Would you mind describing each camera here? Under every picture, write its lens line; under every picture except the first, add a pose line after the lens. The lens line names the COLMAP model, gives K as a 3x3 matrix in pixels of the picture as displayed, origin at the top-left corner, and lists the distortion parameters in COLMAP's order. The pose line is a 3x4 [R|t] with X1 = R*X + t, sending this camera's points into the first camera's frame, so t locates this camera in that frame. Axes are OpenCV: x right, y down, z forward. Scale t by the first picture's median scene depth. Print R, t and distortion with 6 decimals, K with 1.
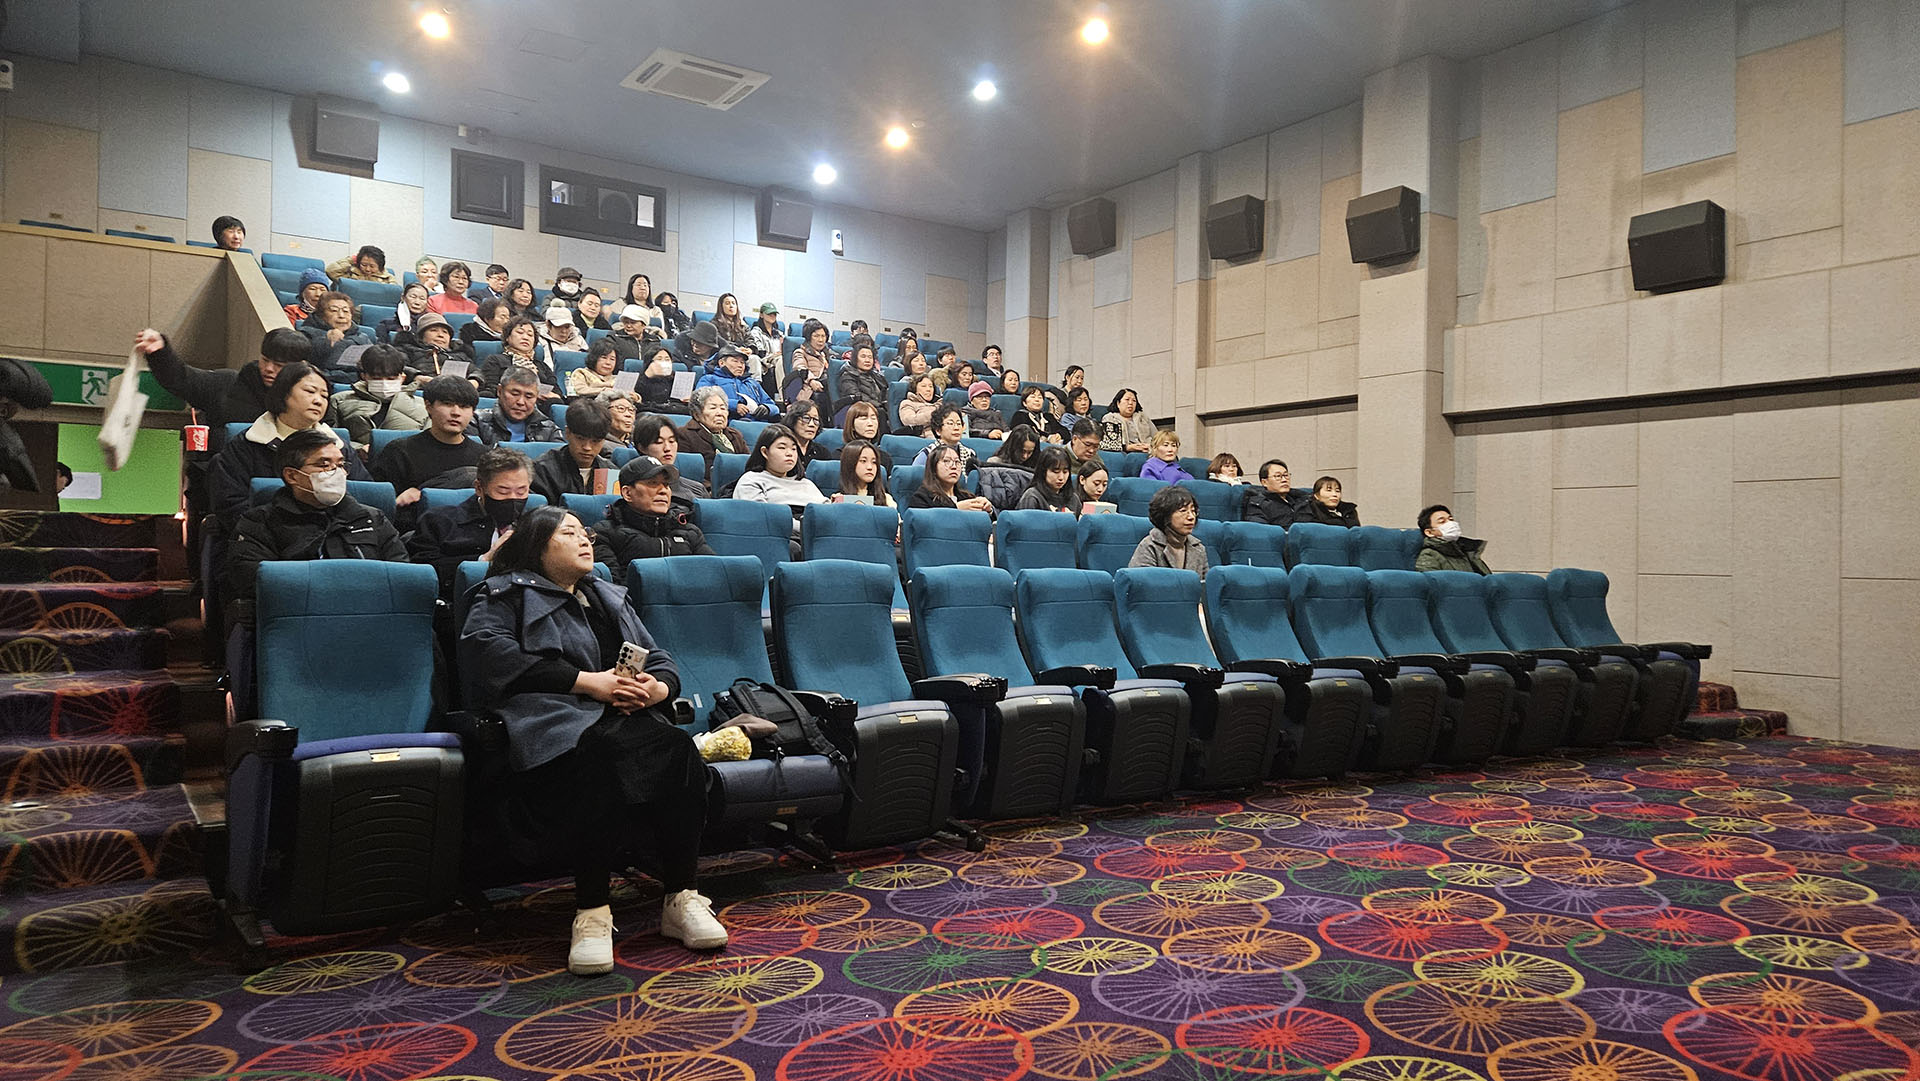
lens RADIAL K [[1268.4, 0, 944.7], [0, 1268.4, 536.9], [0, 0, 1]] dist [0.096469, -0.087151]
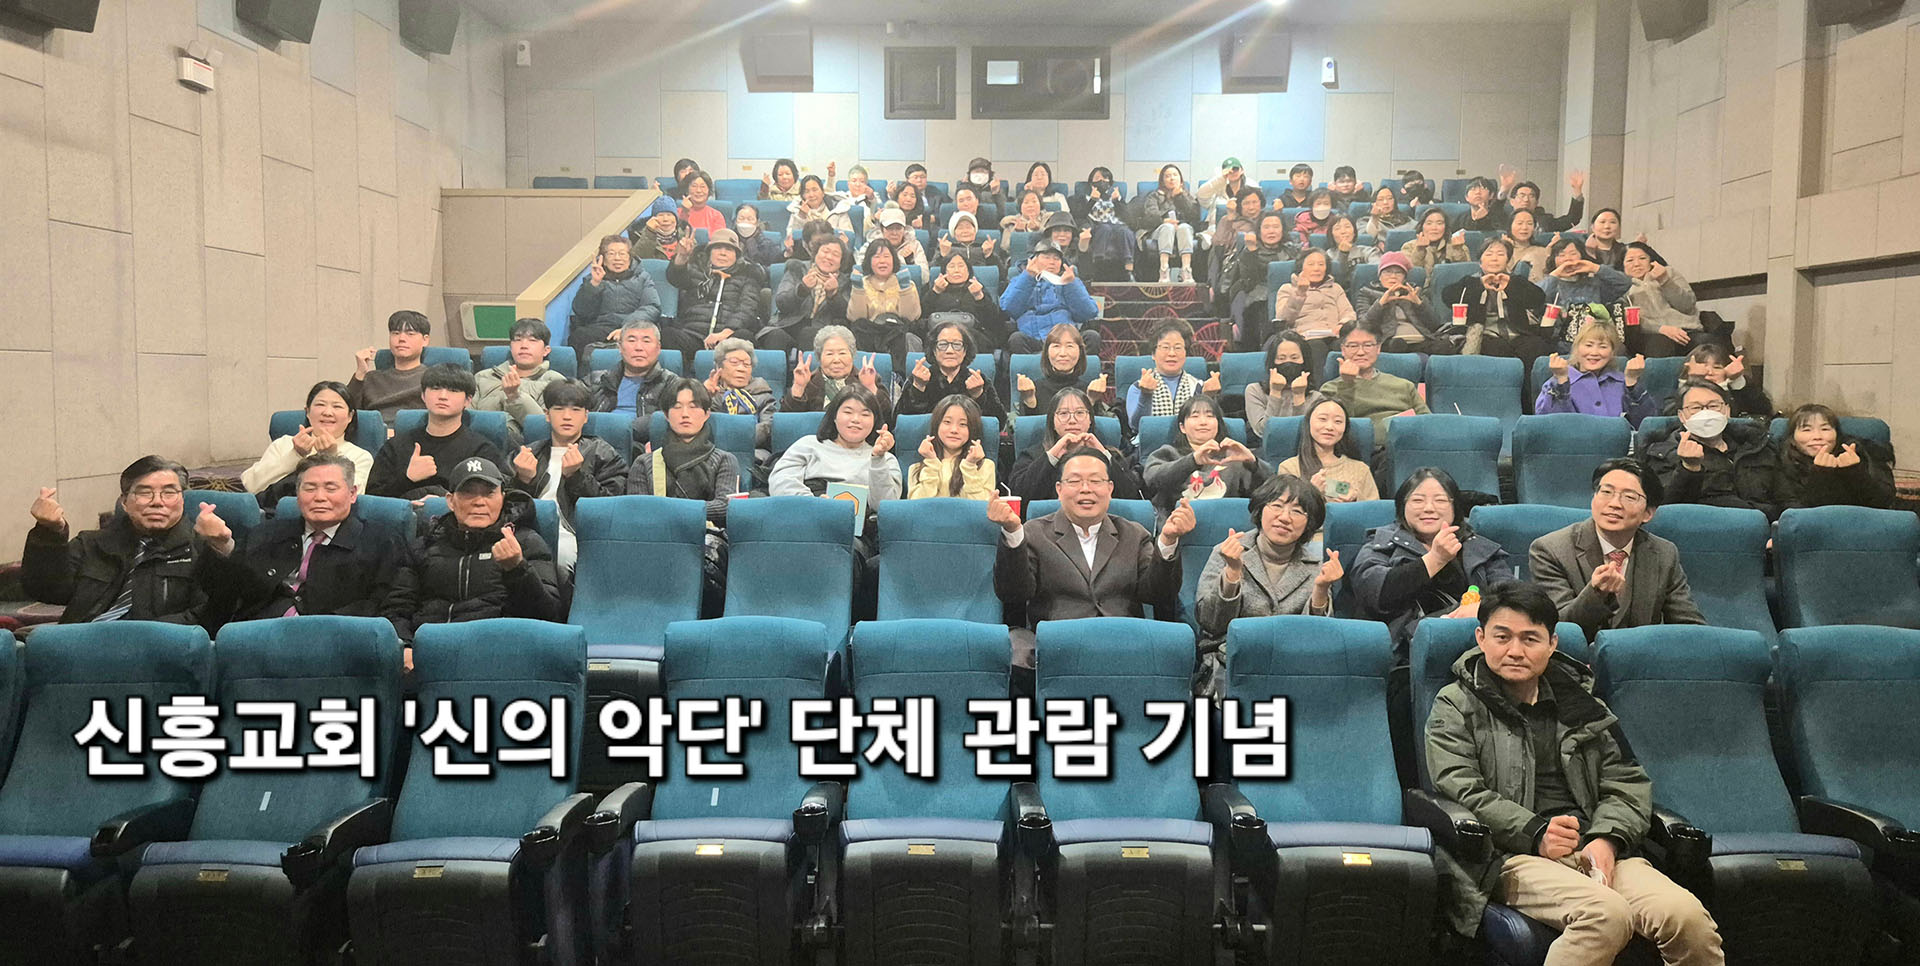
lens RADIAL K [[1265.5, 0, 960.0], [0, 1265.5, 483.0], [0, 0, 1]] dist [0.058245, -0.049913]
pose [[0.824575, 0.036235, -0.564591, 0.368980], [0.015870, 0.996073, 0.087105, -0.084009], [0.565530, -0.080785, 0.820762, 0.330799]]
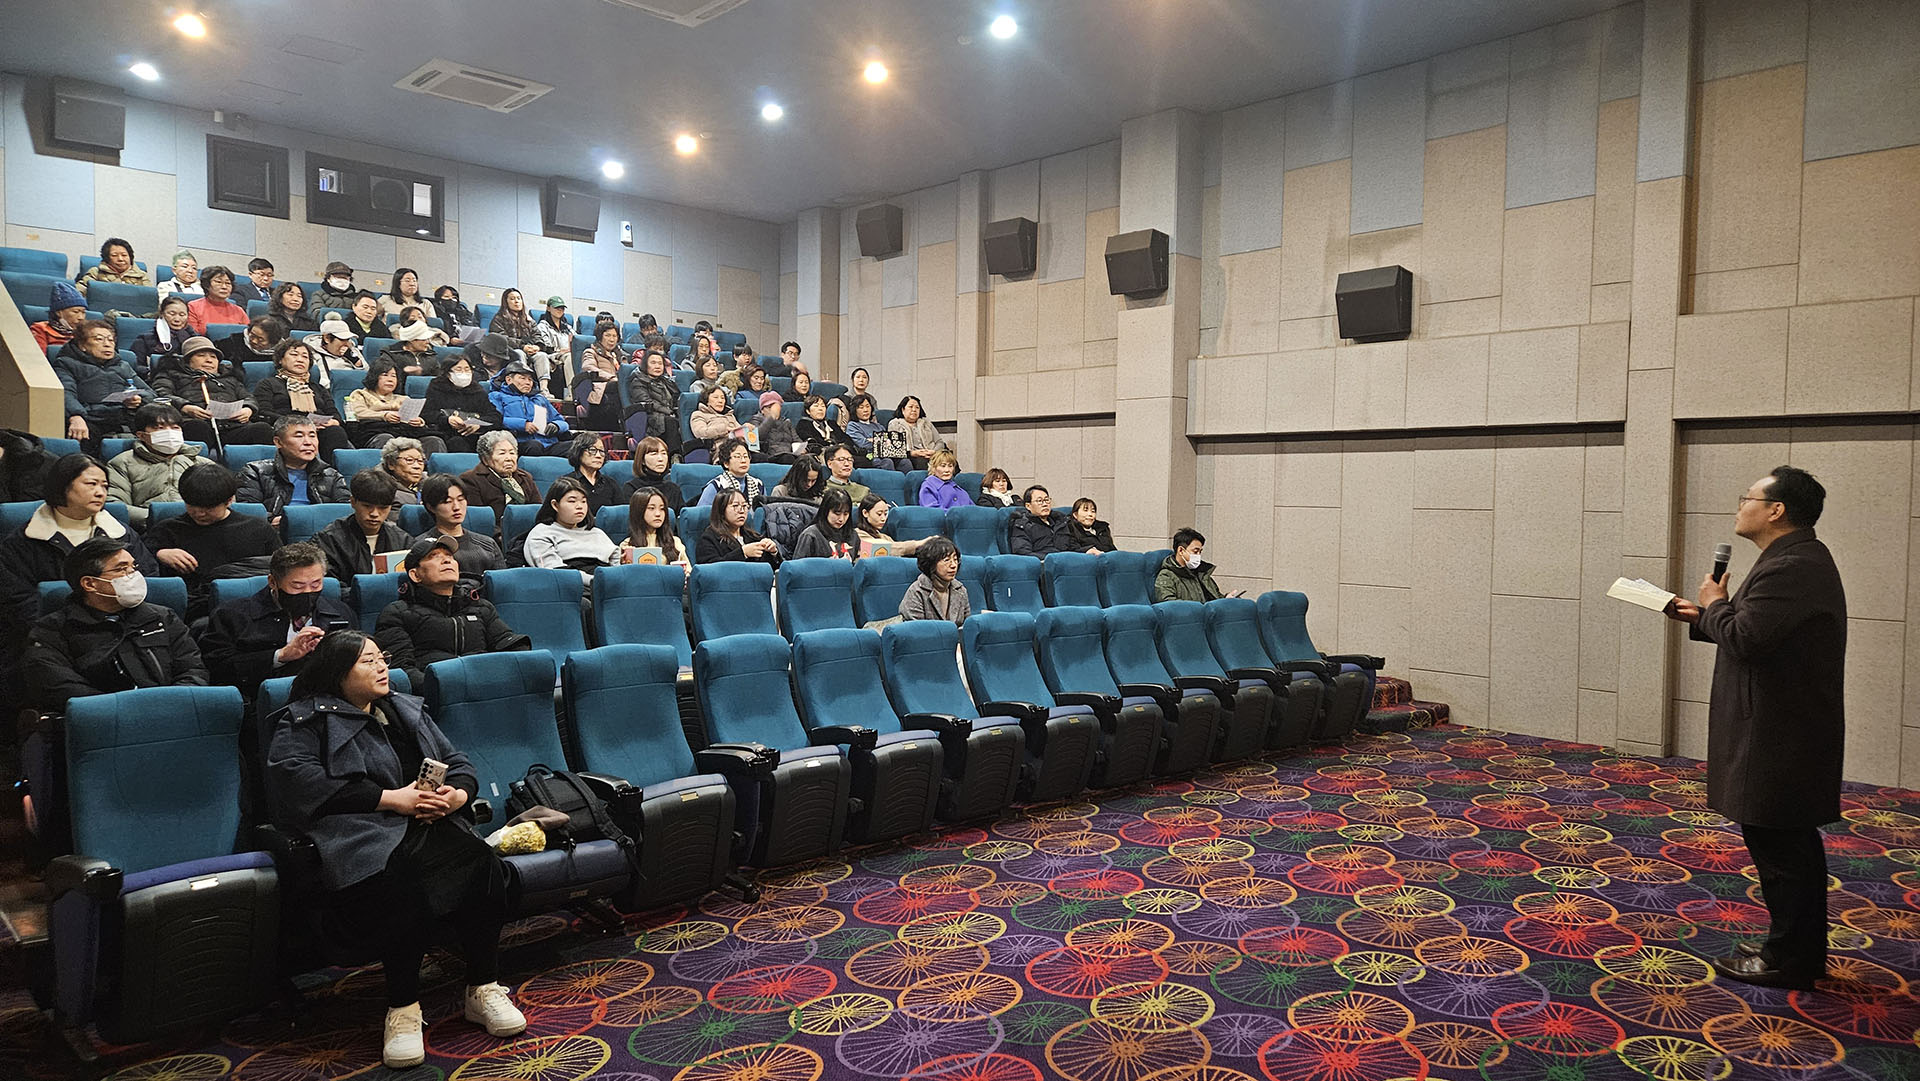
lens RADIAL K [[1267.9, 0, 955.1], [0, 1267.9, 546.5], [0, 0, 1]] dist [0.092750, -0.082500]
pose [[0.987015, -0.007072, 0.160470, 0.013782], [-0.002154, 0.998358, 0.057250, -0.084226], [-0.160611, -0.056852, 0.985379, -0.088096]]
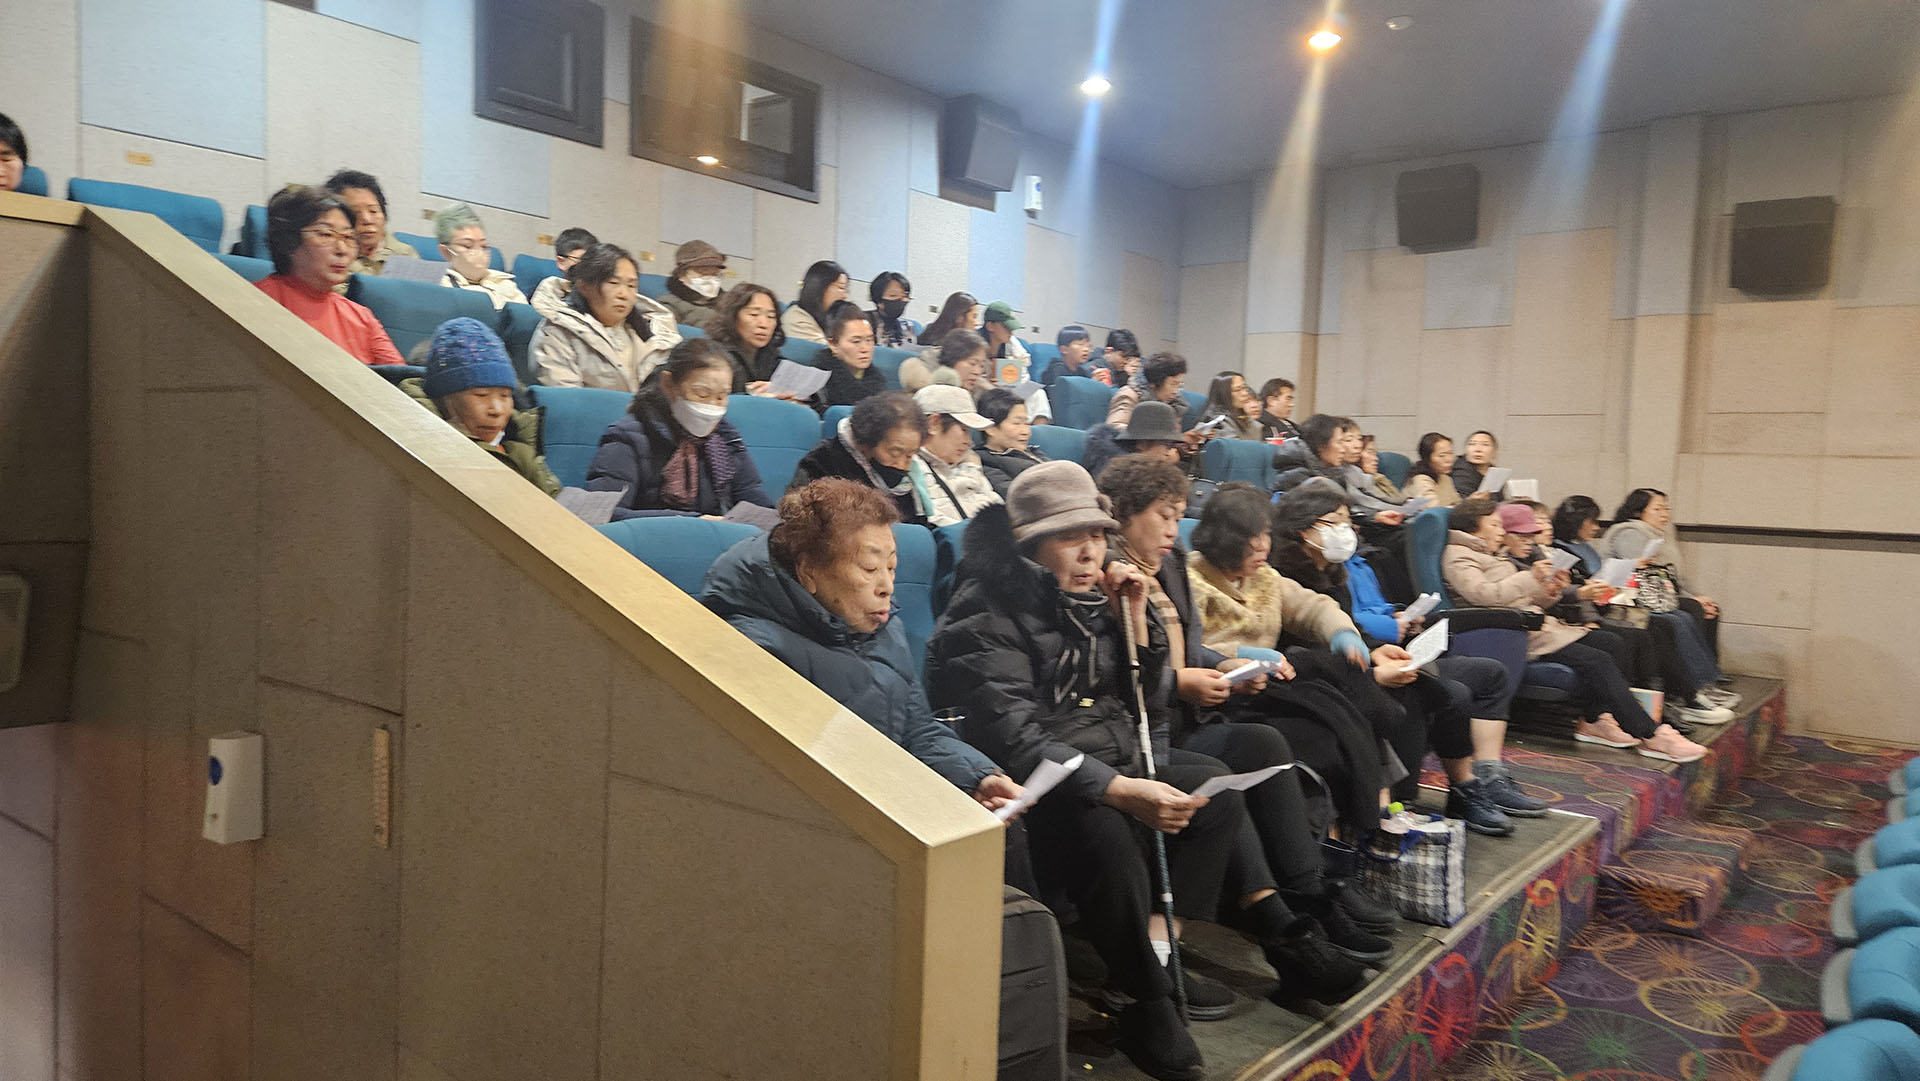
lens RADIAL K [[1271.5, 0, 972.9], [0, 1271.5, 544.1], [0, 0, 1]] dist [0.094273, -0.085840]
pose [[0.957154, 0.000261, 0.289579, -0.556903], [-0.023203, 0.996854, 0.075793, -0.211789], [-0.288648, -0.079264, 0.954148, 0.781390]]
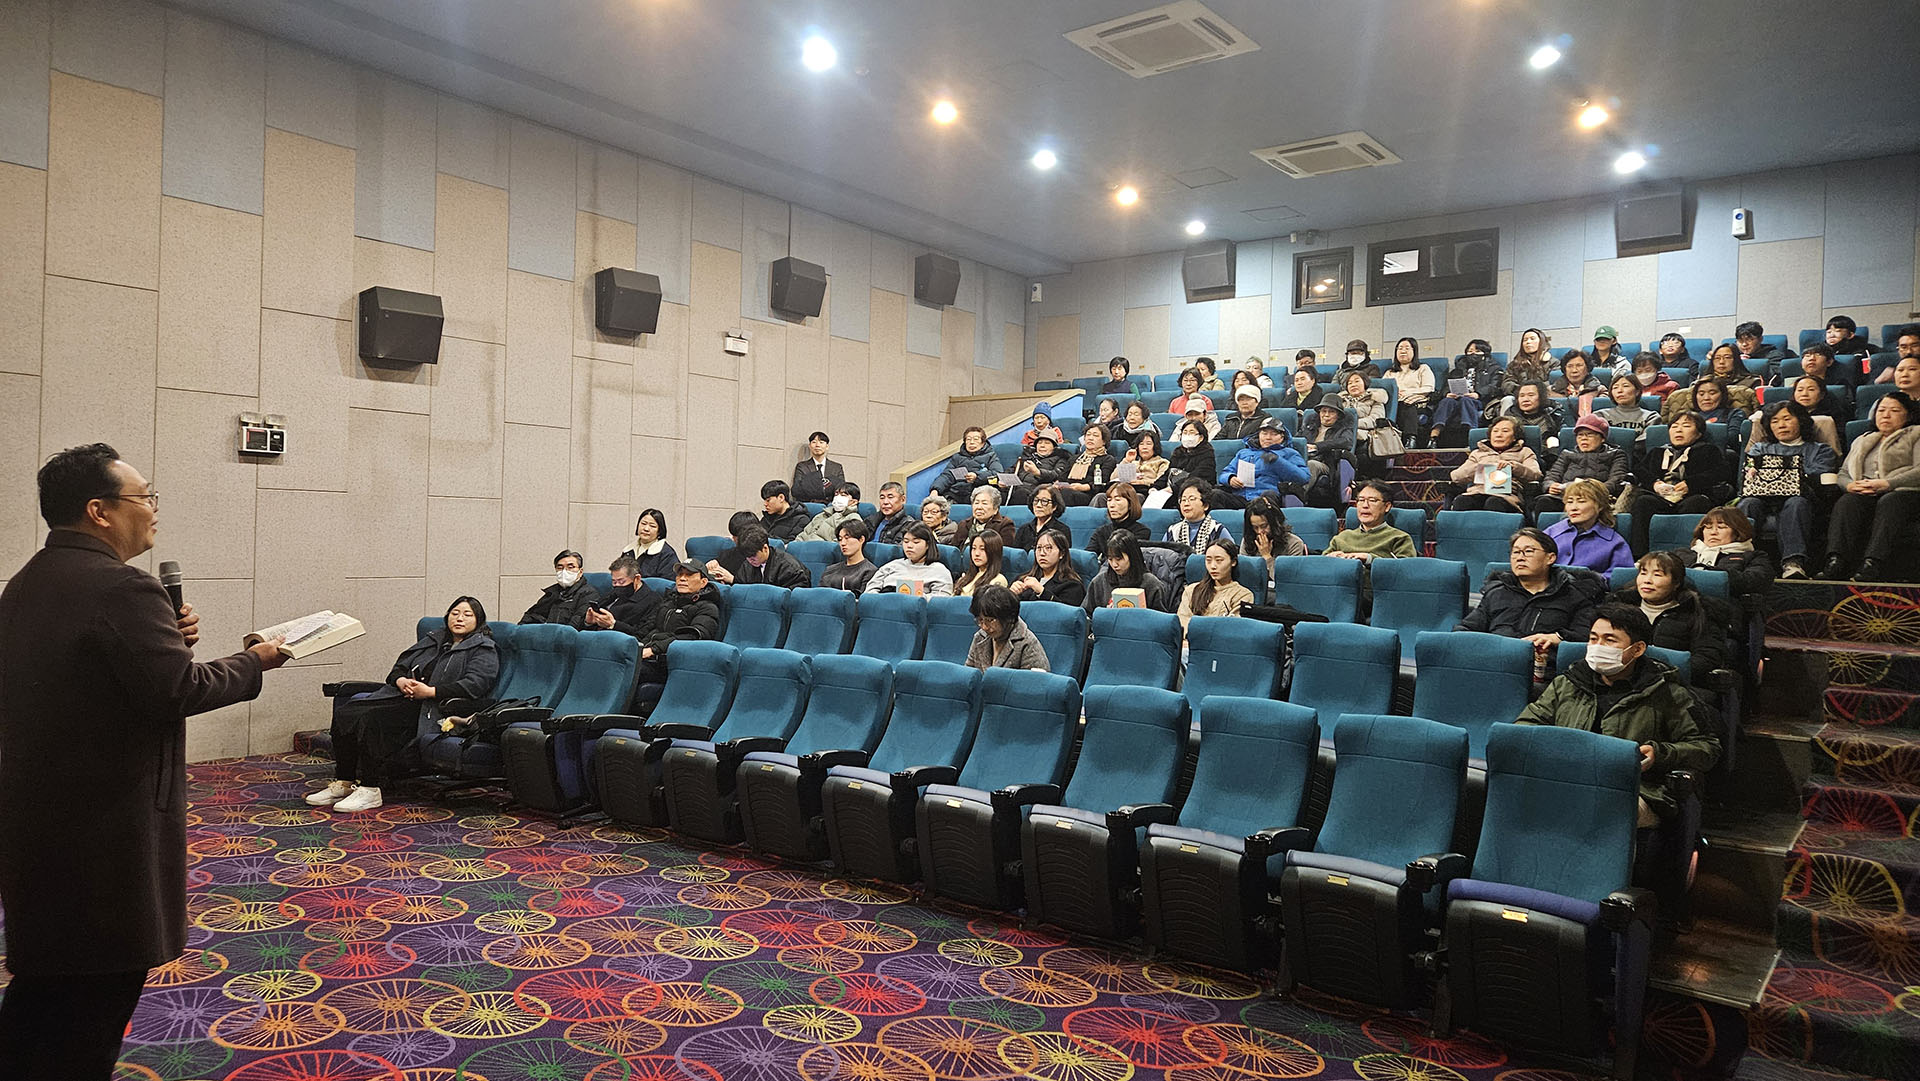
lens RADIAL K [[1271.5, 0, 972.9], [0, 1271.5, 544.1], [0, 0, 1]] dist [0.094273, -0.085840]
pose [[0.320384, -0.000360, -0.947288, 0.990937], [-0.008058, 0.999963, -0.003105, -0.056995], [0.947253, 0.008628, 0.320370, 0.584148]]
